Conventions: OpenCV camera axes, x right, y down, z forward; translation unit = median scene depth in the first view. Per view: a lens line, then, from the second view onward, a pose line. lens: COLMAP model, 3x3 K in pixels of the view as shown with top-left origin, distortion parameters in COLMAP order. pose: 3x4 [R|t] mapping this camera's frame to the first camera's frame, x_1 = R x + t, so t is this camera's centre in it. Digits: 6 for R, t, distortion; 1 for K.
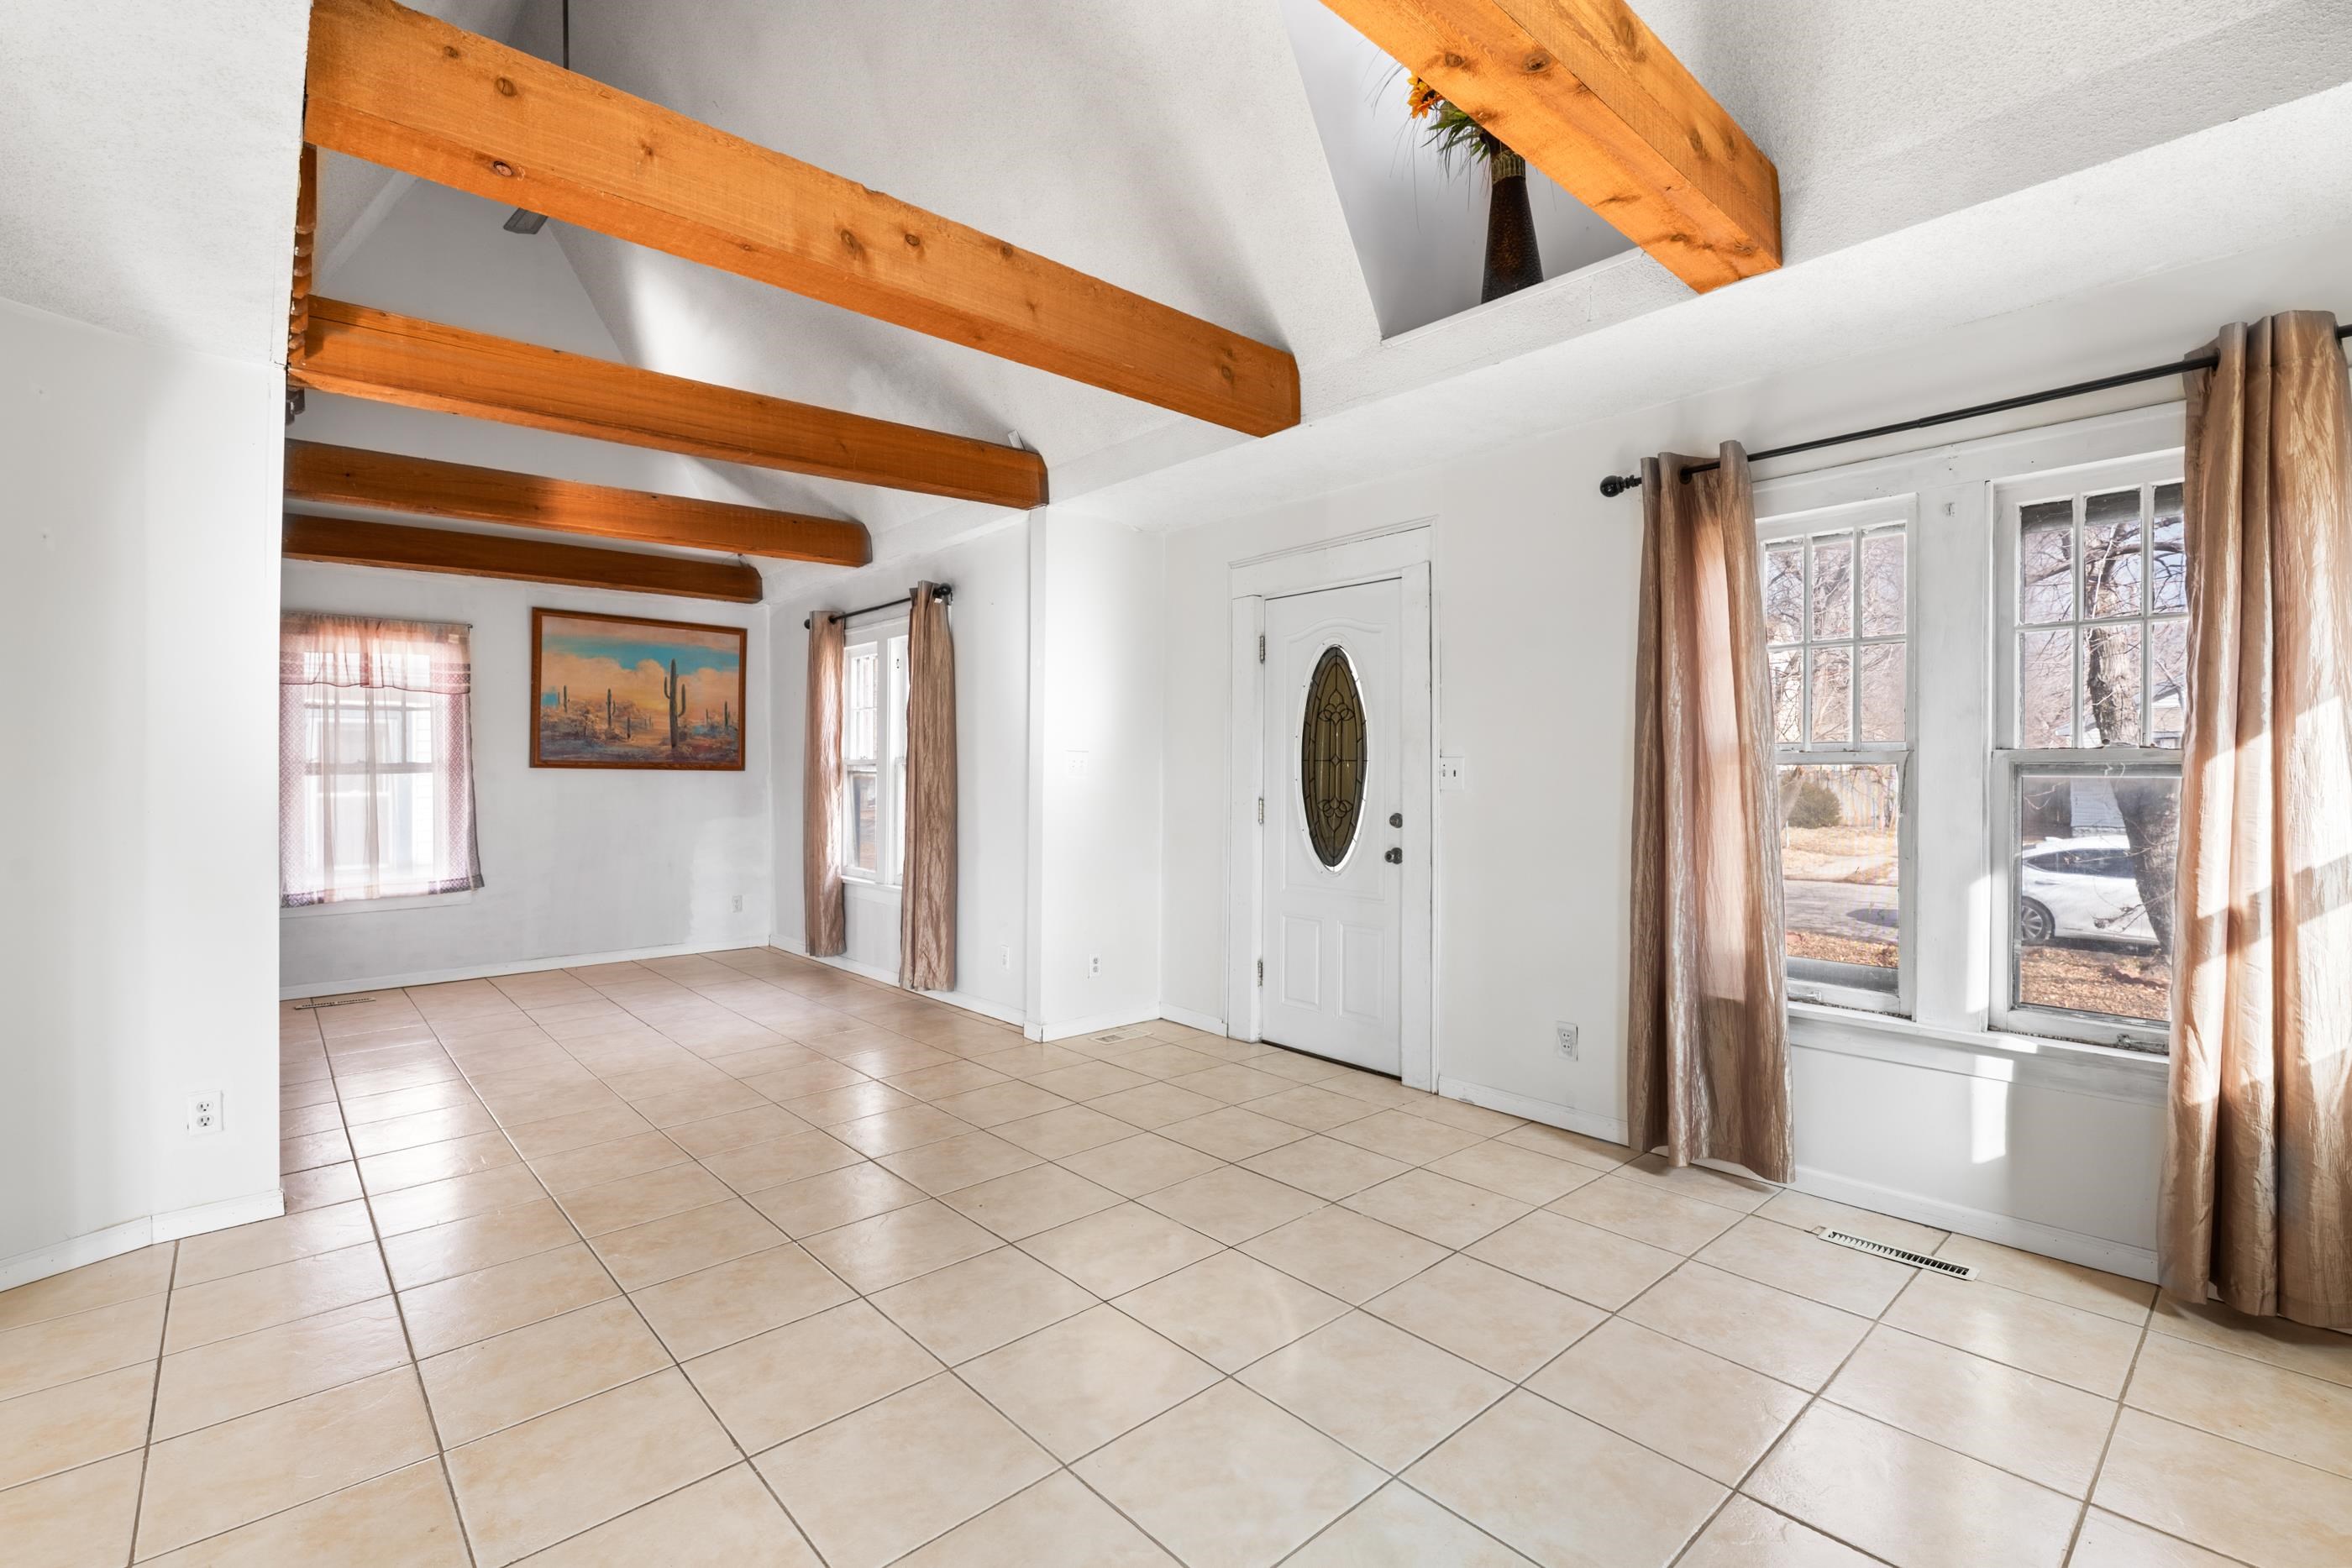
lens RADIAL K [[1036.8, 0, 1176.0], [0, 1036.8, 784.0], [0, 0, 1]] dist [-0.017483, -0.000308]
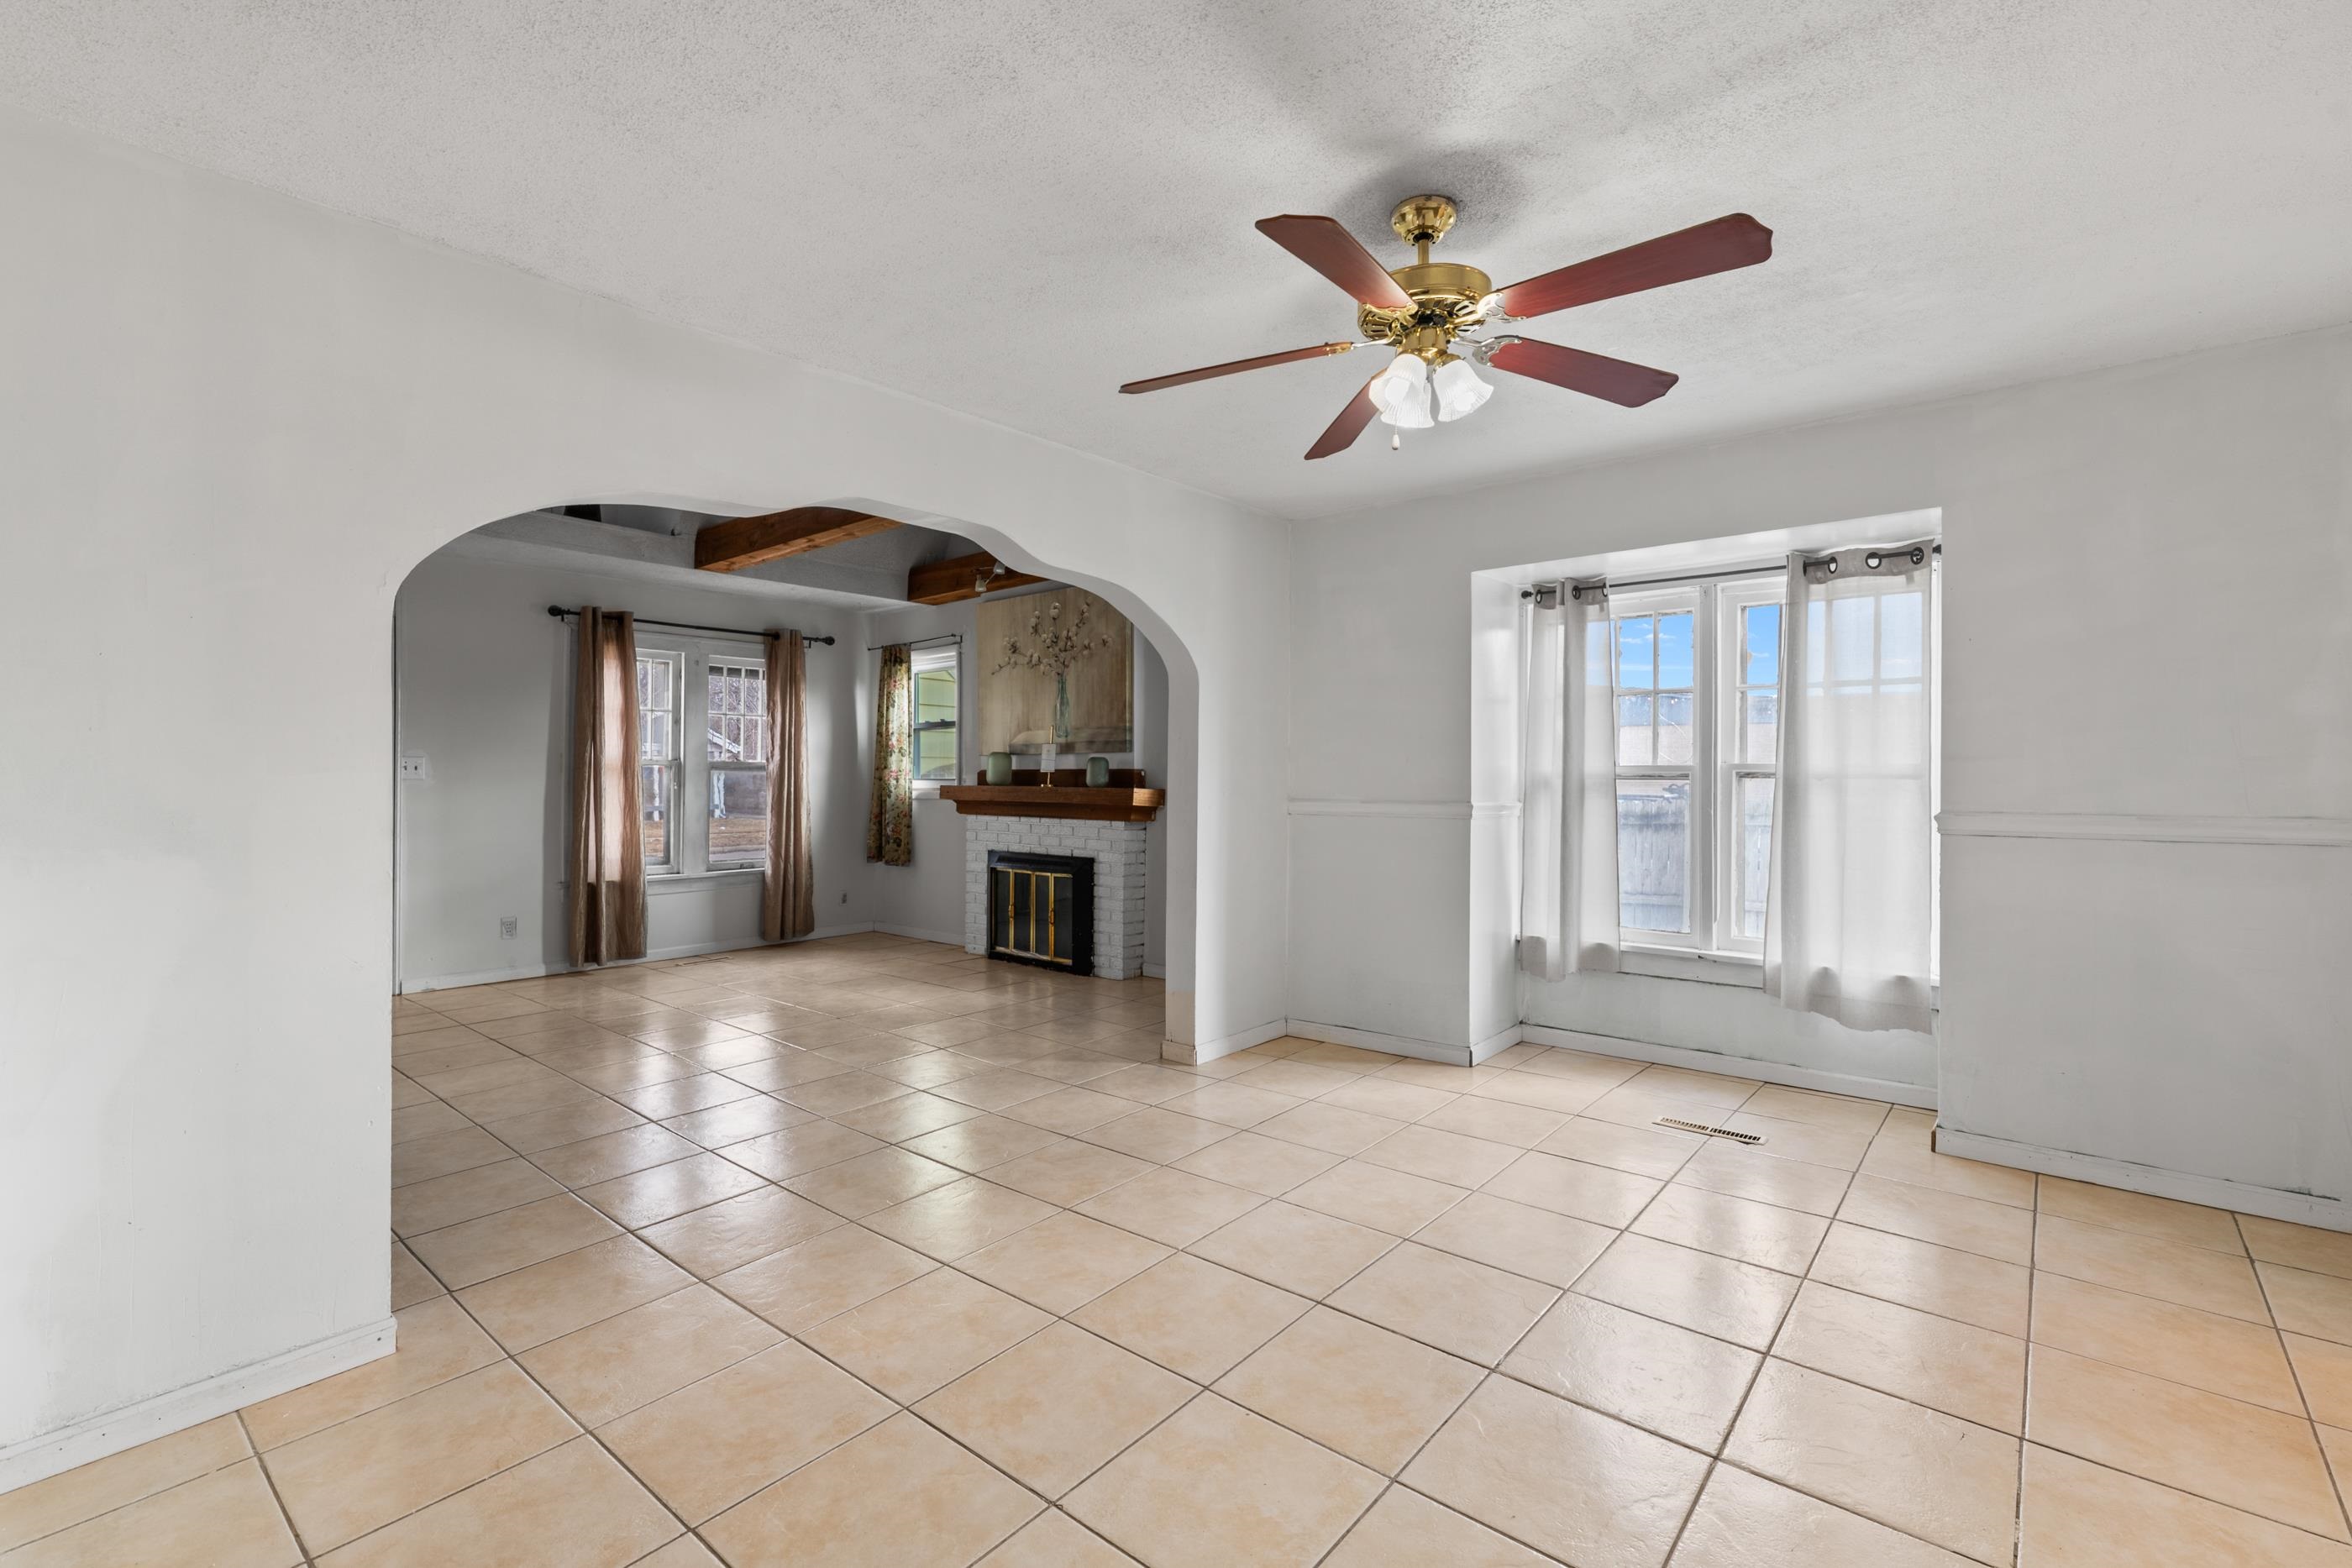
lens RADIAL K [[1047.9, 0, 1167.5], [0, 1047.9, 770.2], [0, 0, 1]] dist [-0.001566, -0.000536]
pose [[-0.133560, 0.008050, 0.991008, -0.932747], [0.007591, 0.999946, -0.007100, 0.008542], [-0.991012, 0.006574, -0.133614, 0.106750]]
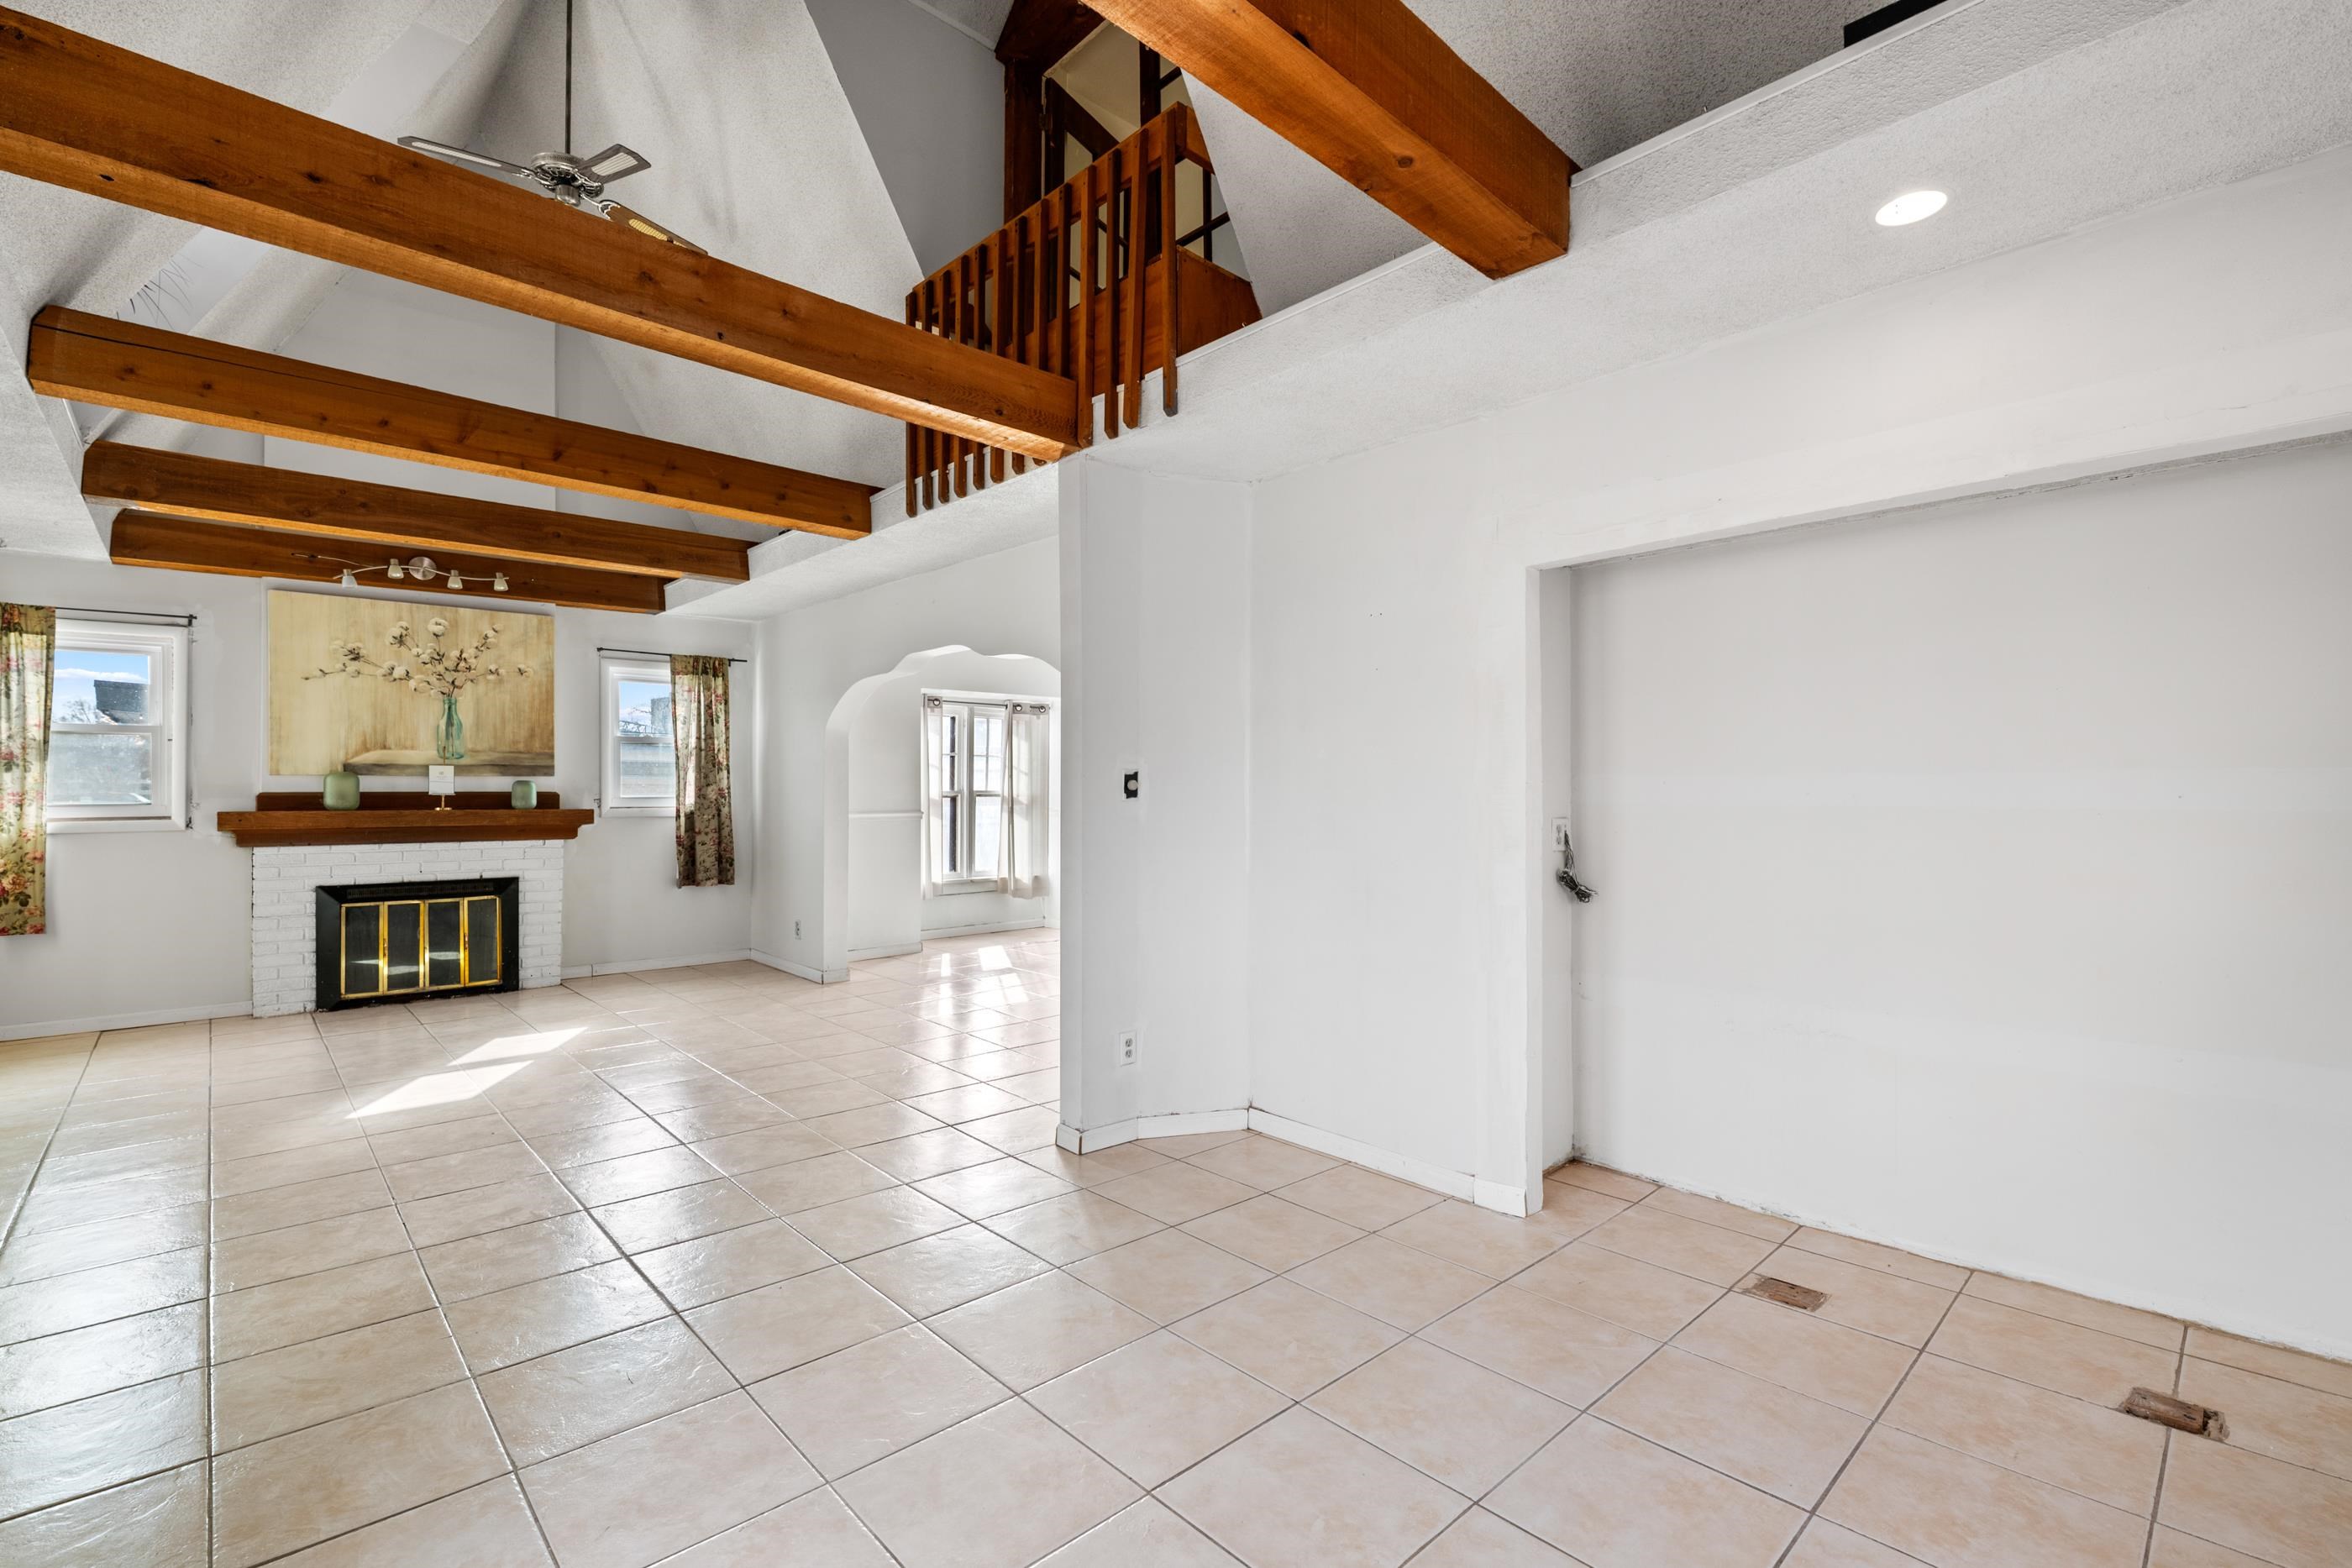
lens RADIAL K [[1031.6, 0, 1172.9], [0, 1031.6, 789.4], [0, 0, 1]] dist [-0.000835, -0.000425]
pose [[-0.999763, 0.003031, -0.021557, -0.520679], [0.002896, 0.999976, 0.006322, -0.009236], [0.021575, 0.006258, -0.999748, 1.196166]]
